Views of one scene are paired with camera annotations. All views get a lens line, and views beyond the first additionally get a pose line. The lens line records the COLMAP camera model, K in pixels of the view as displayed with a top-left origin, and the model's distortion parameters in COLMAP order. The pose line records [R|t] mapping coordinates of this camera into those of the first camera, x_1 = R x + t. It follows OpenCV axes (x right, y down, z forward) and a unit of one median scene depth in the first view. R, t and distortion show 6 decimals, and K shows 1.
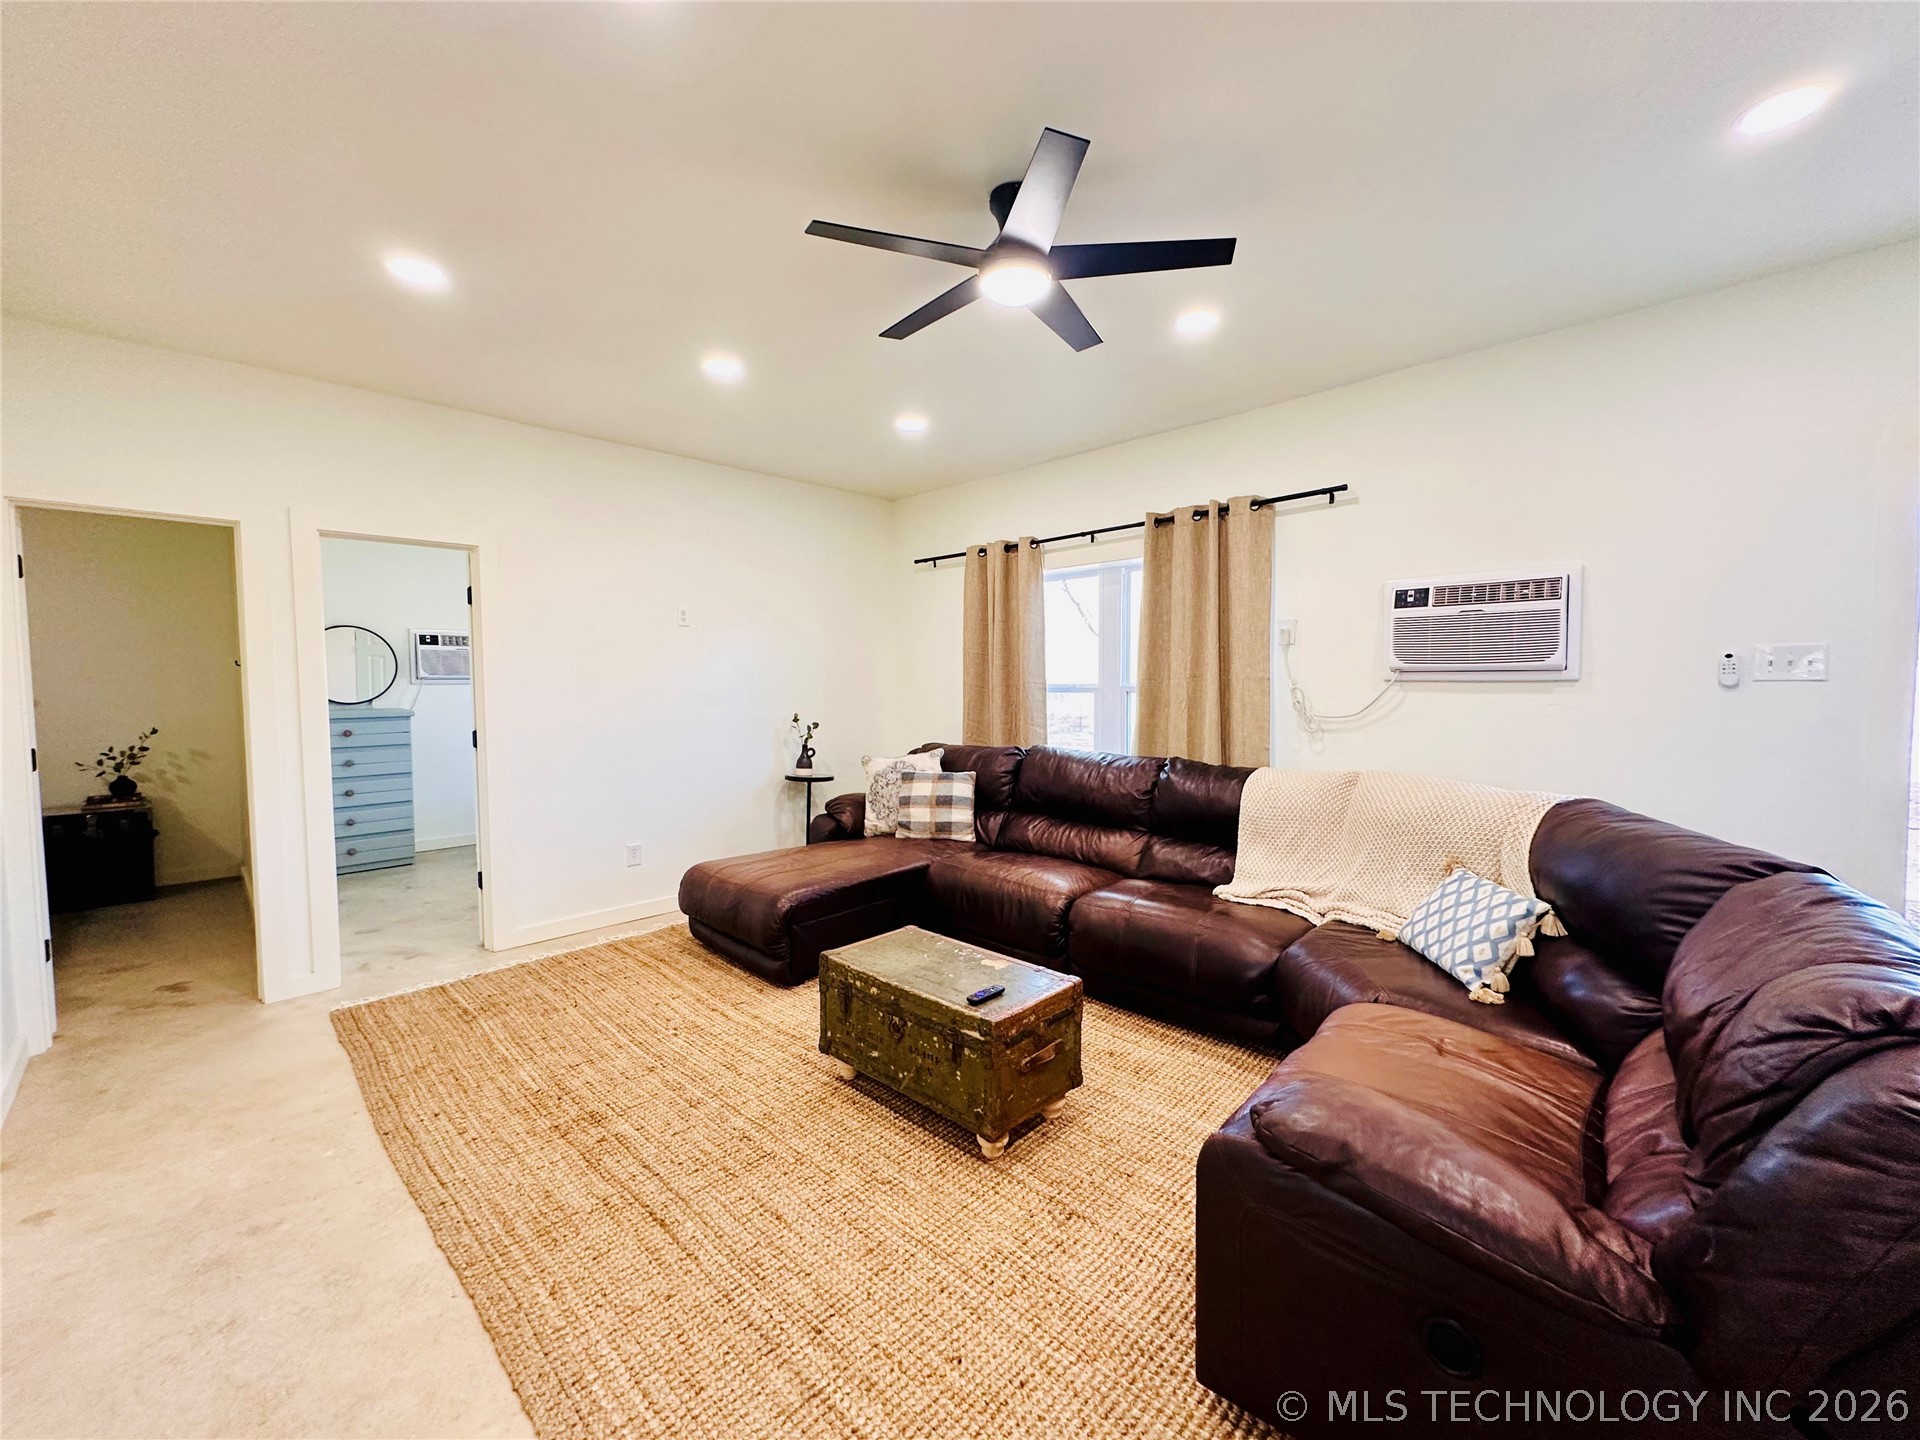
lens RADIAL K [[767.4, 0, 957.1], [0, 767.4, 718.0], [0, 0, 1]] dist [-0.001771, 0.000068]
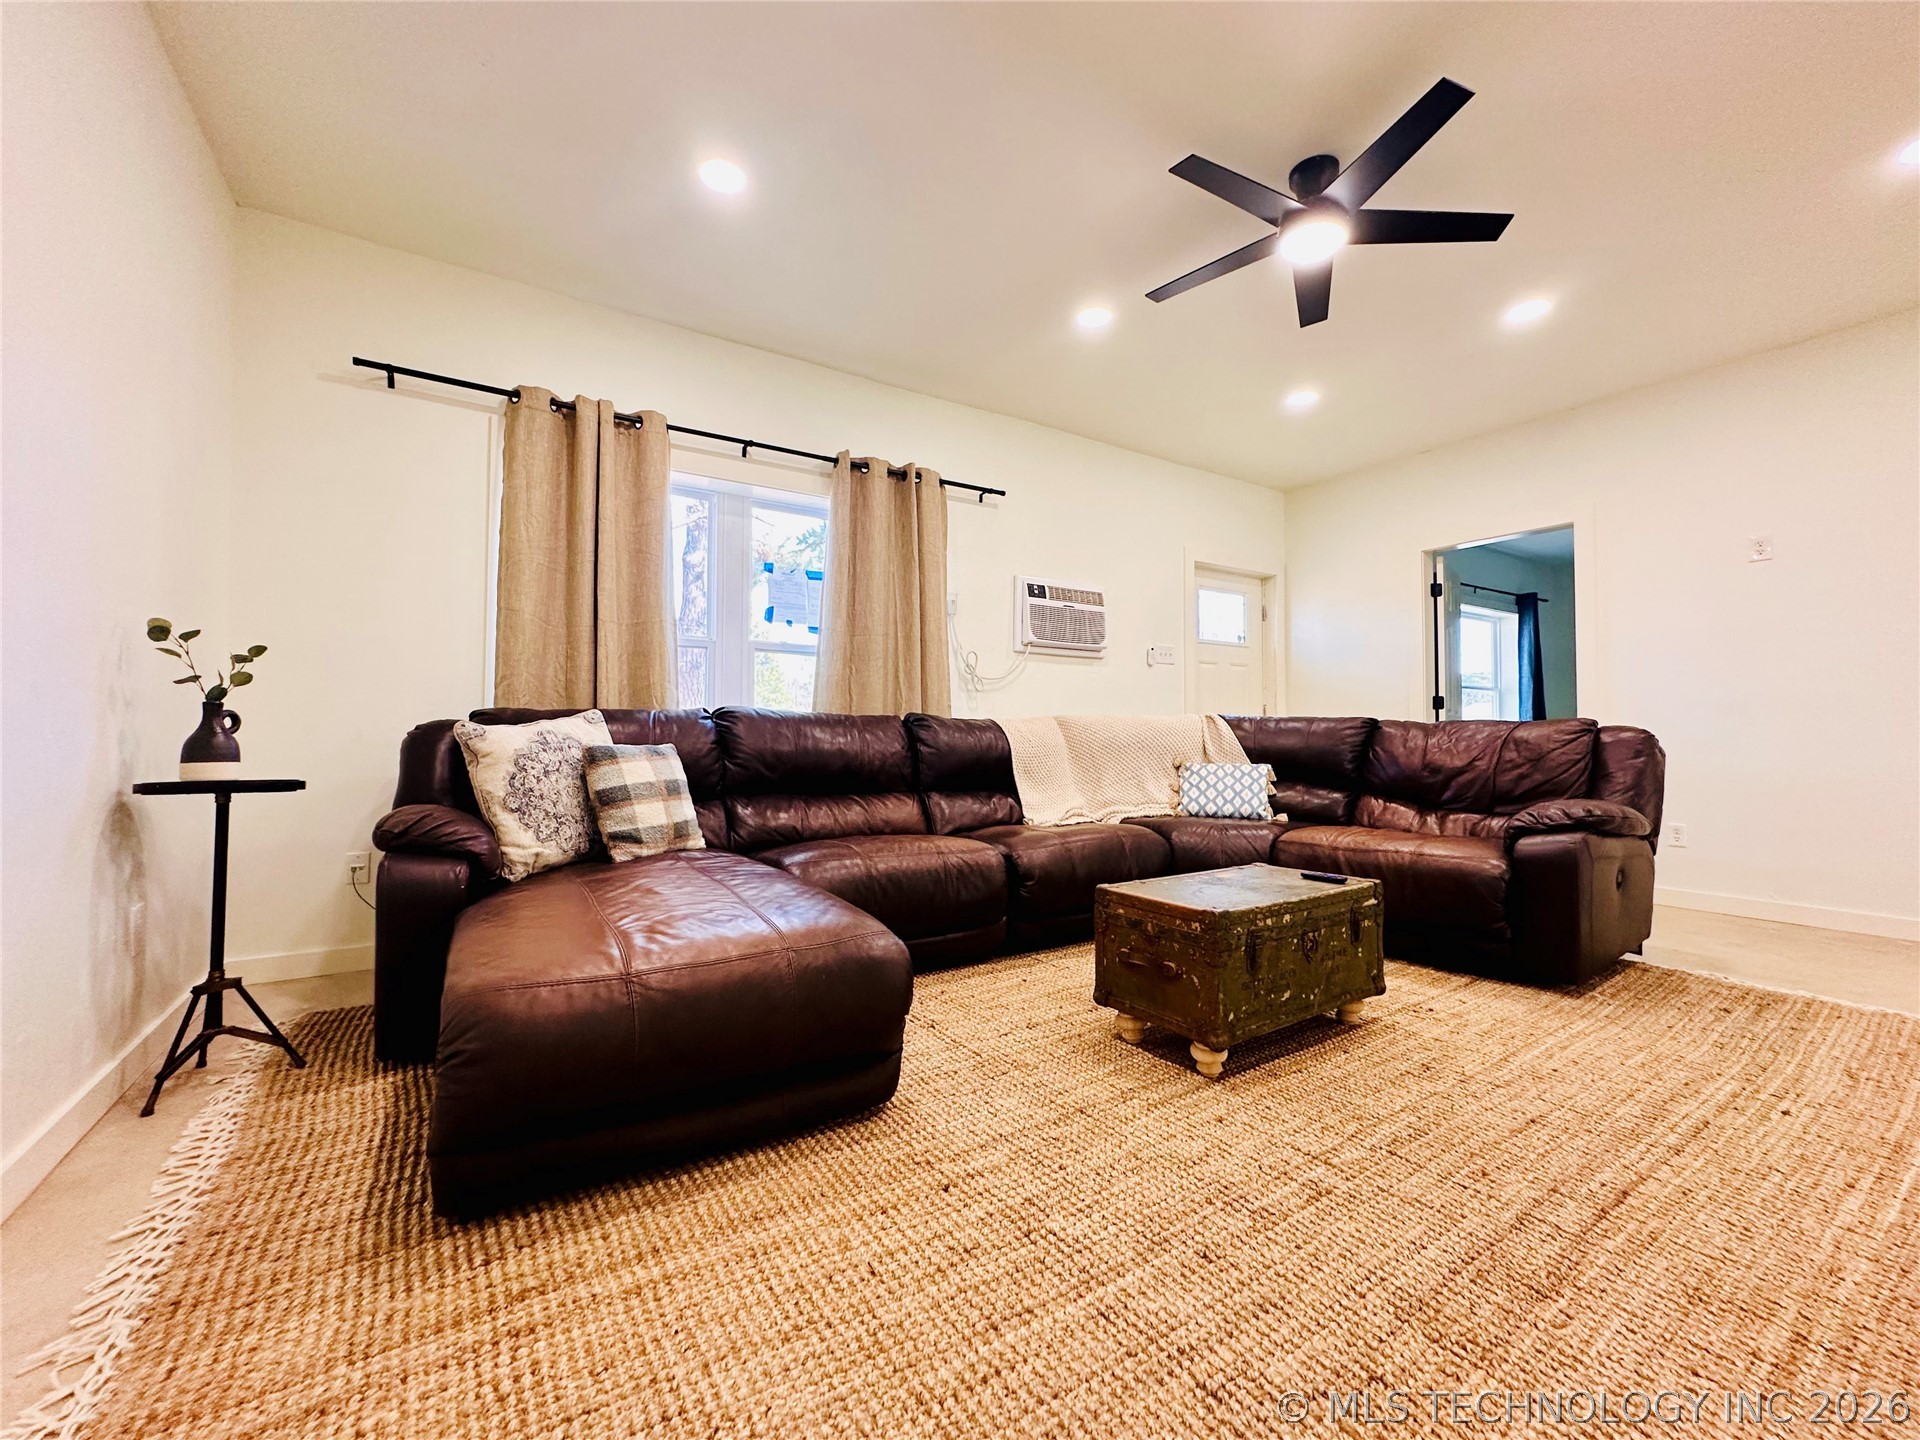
lens RADIAL K [[767.4, 0, 957.1], [0, 767.4, 718.0], [0, 0, 1]] dist [-0.001771, 0.000068]
pose [[0.223355, 0.026503, 0.974377, -0.648417], [0.039329, 0.998571, -0.036176, 0.095298], [-0.973944, 0.046402, 0.221993, 0.733574]]
